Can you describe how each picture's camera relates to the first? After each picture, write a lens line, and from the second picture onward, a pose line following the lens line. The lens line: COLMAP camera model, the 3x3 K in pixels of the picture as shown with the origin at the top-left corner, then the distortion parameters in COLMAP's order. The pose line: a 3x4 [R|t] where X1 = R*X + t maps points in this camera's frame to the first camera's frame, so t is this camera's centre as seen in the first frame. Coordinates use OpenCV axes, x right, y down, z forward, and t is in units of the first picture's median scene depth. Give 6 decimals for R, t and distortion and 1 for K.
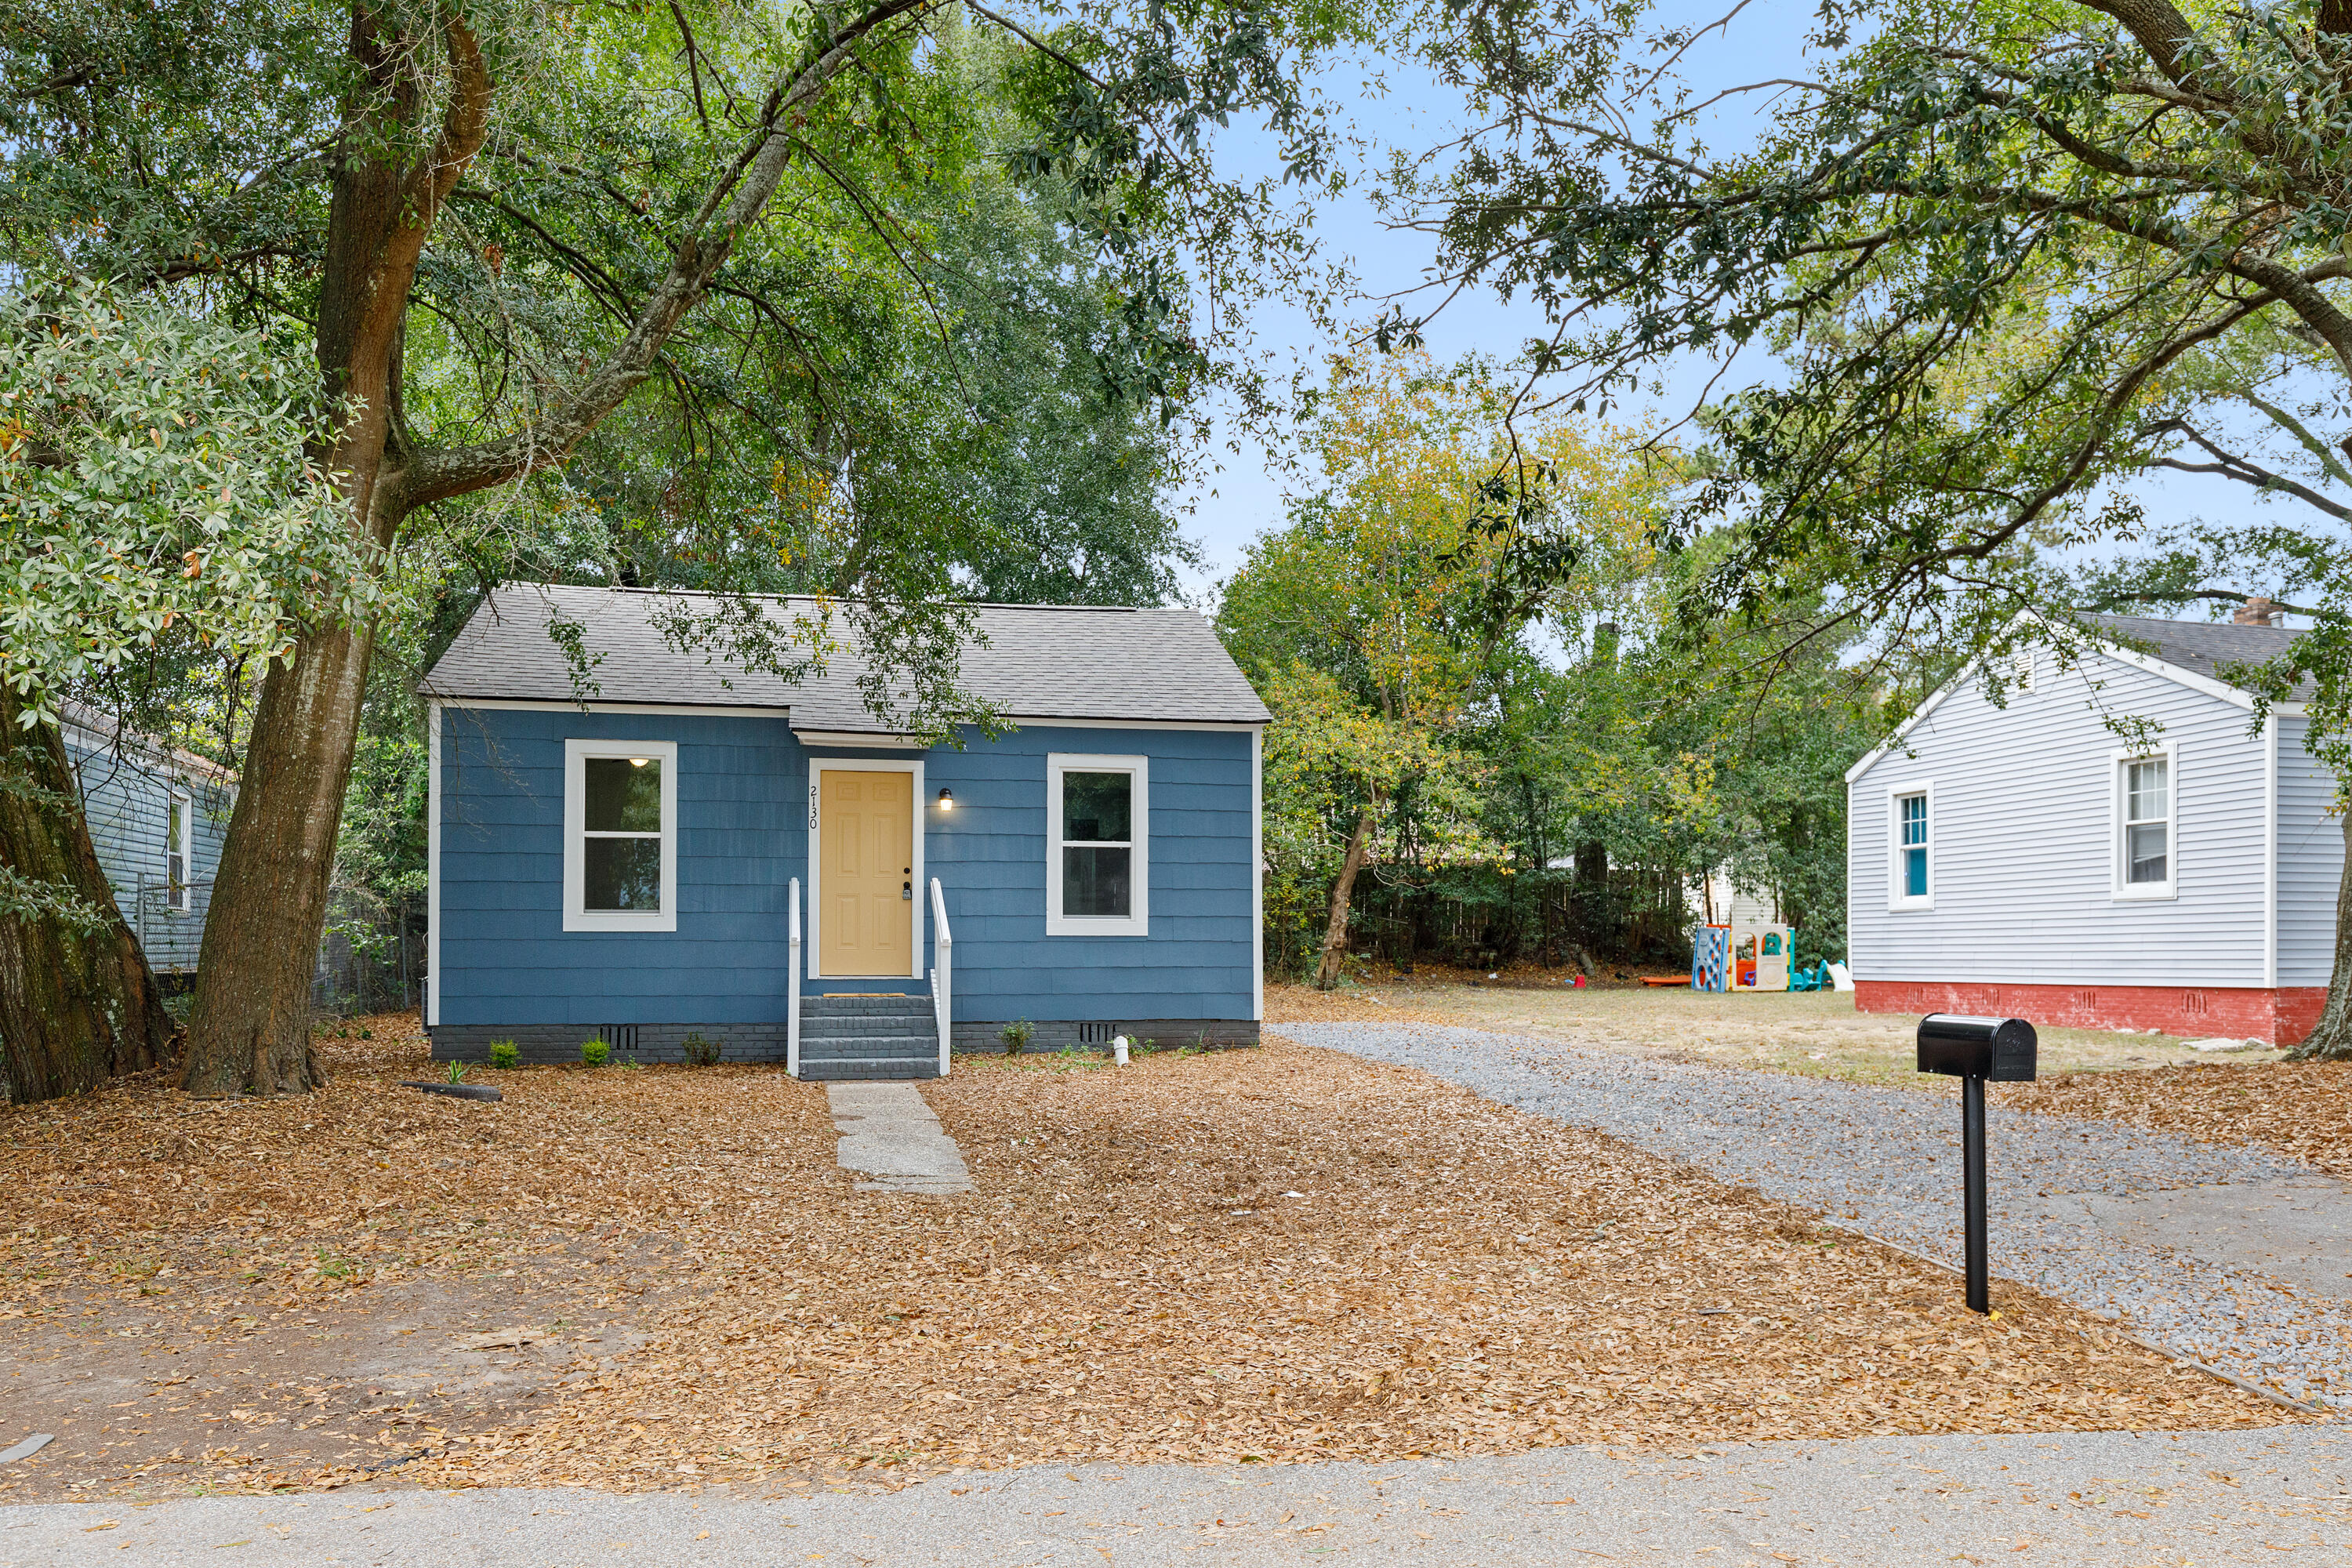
lens RADIAL K [[1796.3, 0, 1180.5], [0, 1796.3, 917.0], [0, 0, 1]] dist [0.033539, 0.000737]
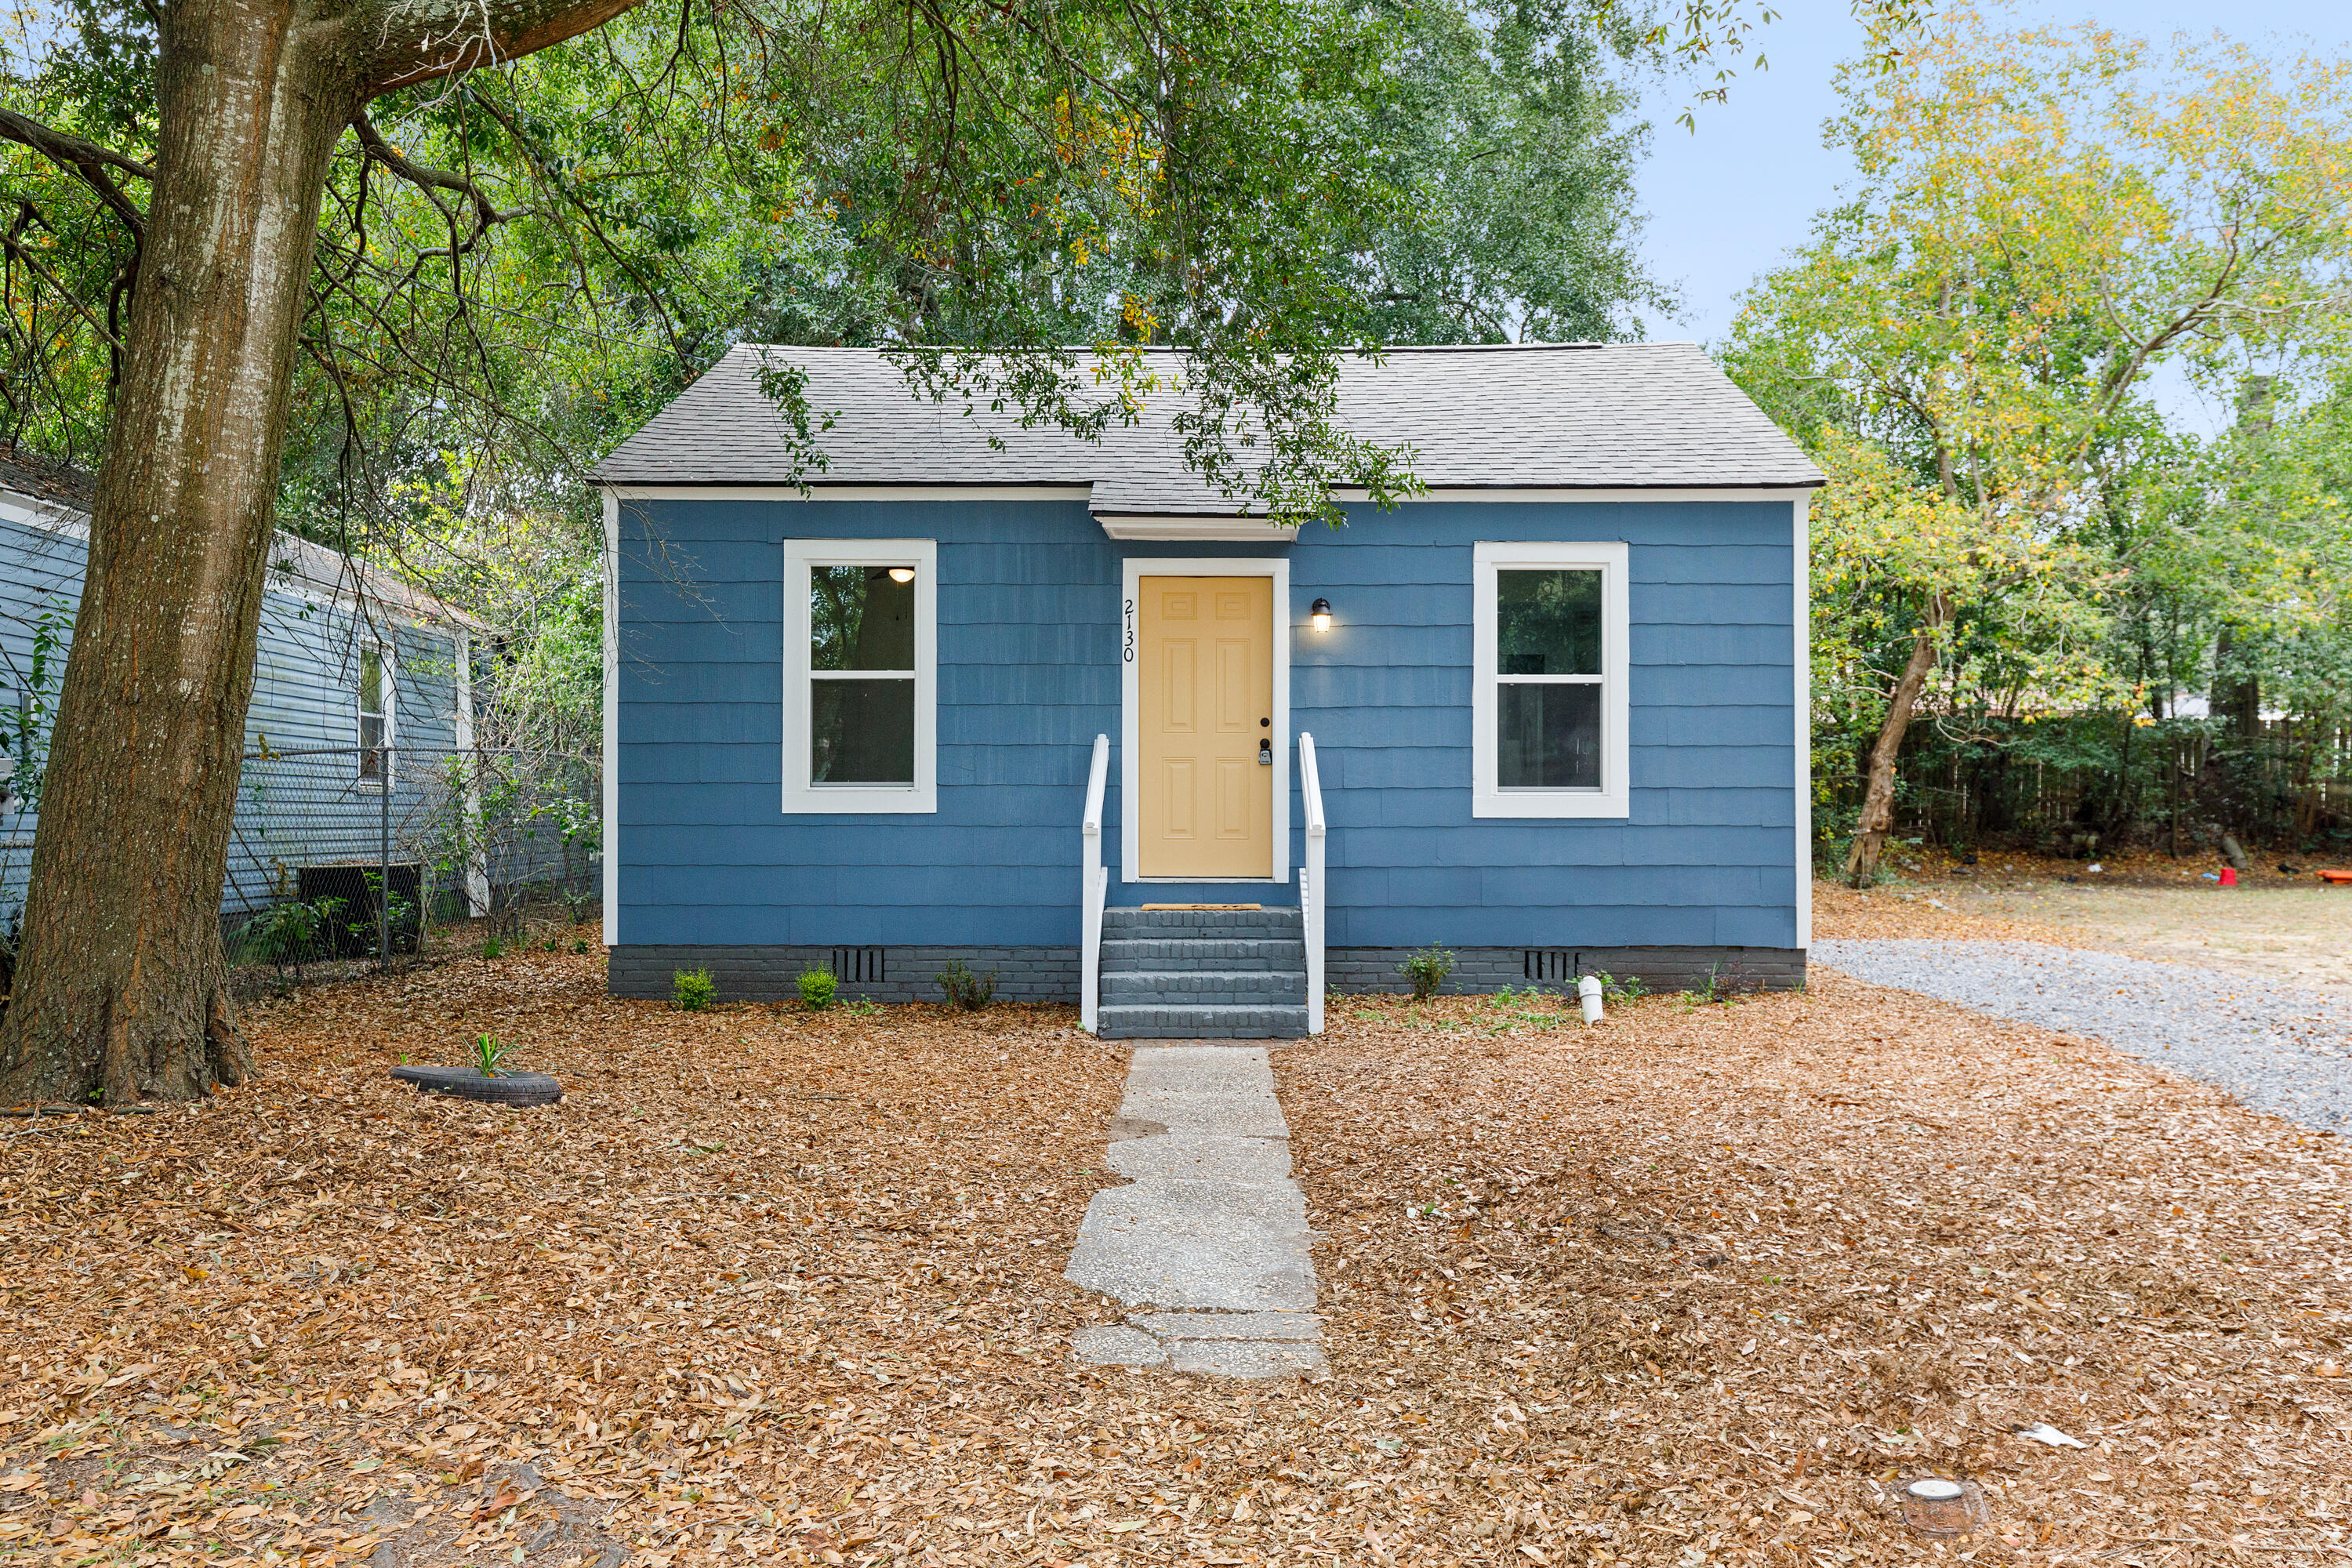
lens RADIAL K [[2017.4, 0, 1187.8], [0, 2017.4, 804.9], [0, 0, 1]] dist [-0.005514, -0.005216]
pose [[0.976926, -0.002178, -0.213567, -0.018582], [0.003926, 0.999962, 0.007760, -0.000636], [0.213542, -0.008419, 0.976898, 0.253518]]
